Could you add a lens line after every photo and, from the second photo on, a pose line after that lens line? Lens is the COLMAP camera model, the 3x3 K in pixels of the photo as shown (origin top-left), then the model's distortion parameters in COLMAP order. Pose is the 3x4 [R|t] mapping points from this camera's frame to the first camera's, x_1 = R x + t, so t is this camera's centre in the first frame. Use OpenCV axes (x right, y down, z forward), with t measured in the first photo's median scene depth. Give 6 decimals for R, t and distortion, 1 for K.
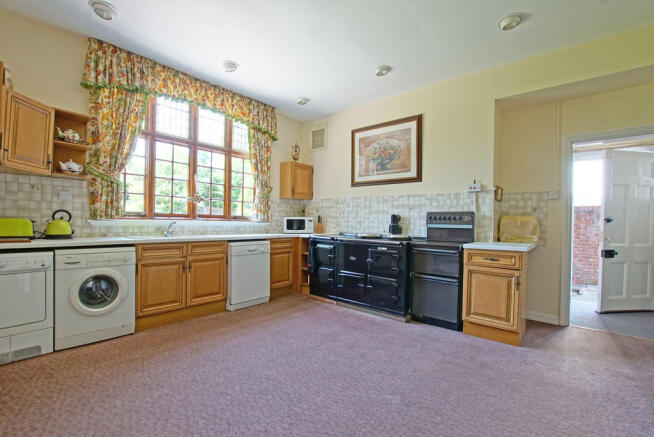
lens RADIAL K [[291.6, 0, 326.6], [0, 291.6, 221.0], [0, 0, 1]] dist [-0.000866, -0.000205]
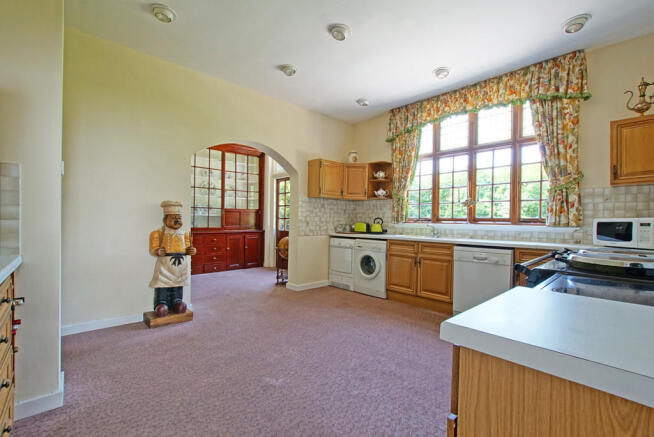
lens RADIAL K [[288.9, 0, 326.4], [0, 288.9, 223.5], [0, 0, 1]] dist [-0.000351, -0.000029]
pose [[-0.092117, -0.009142, -0.995706, 0.704937], [-0.010445, 0.999912, -0.008215, 0.011037], [0.995693, 0.009644, -0.092204, 0.695312]]
